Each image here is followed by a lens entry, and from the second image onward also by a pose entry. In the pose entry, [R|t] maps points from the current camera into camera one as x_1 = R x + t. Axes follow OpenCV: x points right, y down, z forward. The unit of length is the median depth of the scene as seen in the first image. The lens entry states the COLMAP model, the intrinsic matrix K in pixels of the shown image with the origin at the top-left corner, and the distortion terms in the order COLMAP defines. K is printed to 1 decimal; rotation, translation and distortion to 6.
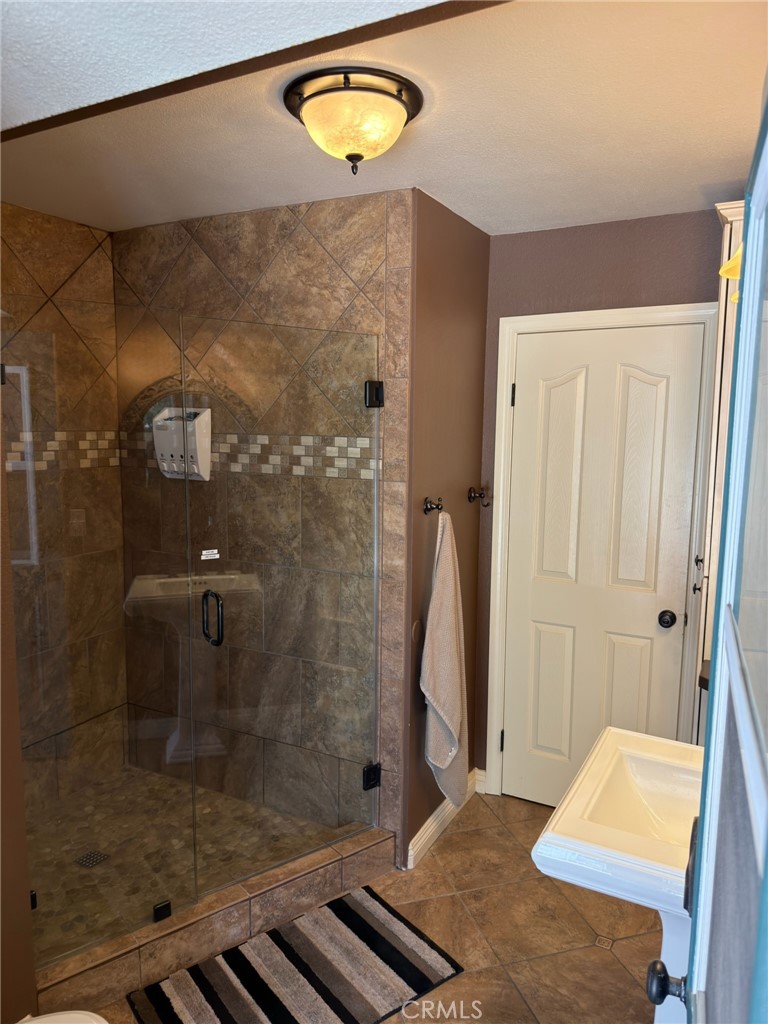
lens RADIAL K [[728.9, 0, 382.1], [0, 728.9, 511.7], [0, 0, 1]] dist [-0.000495, -0.004107]
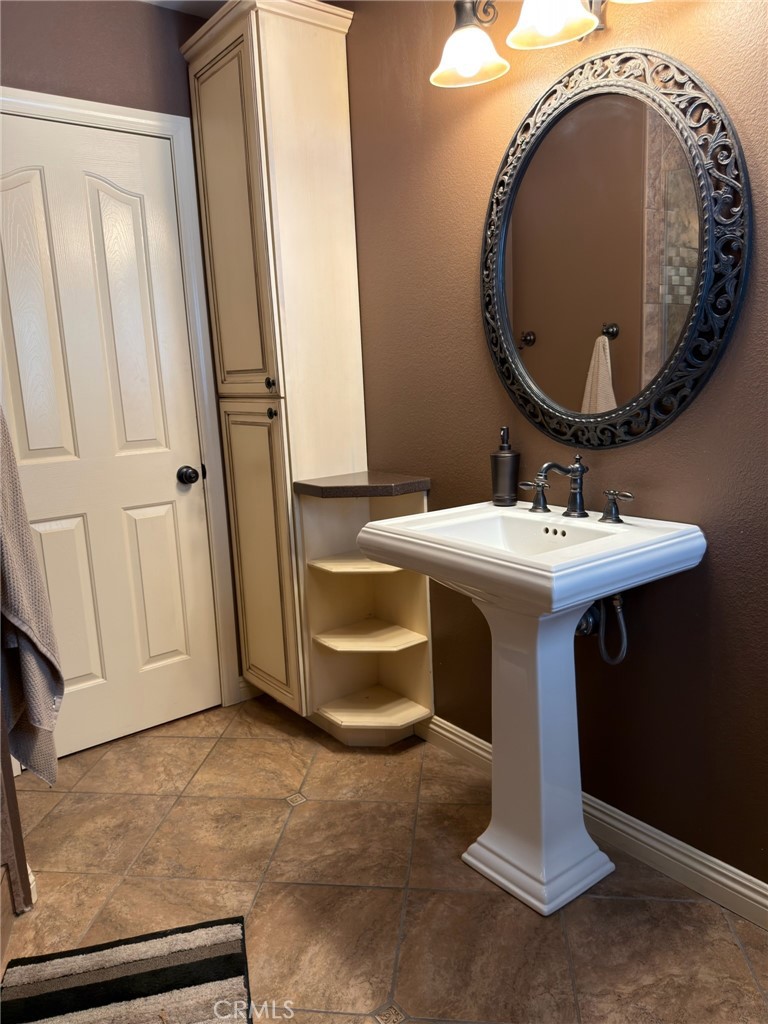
lens RADIAL K [[728.9, 0, 381.9], [0, 728.9, 513.0], [0, 0, 1]] dist [-0.000495, -0.004107]
pose [[0.409833, -0.202736, 0.889345, -0.391817], [0.157323, 0.976087, 0.150012, 0.112616], [-0.898491, 0.078435, 0.431928, 0.464647]]
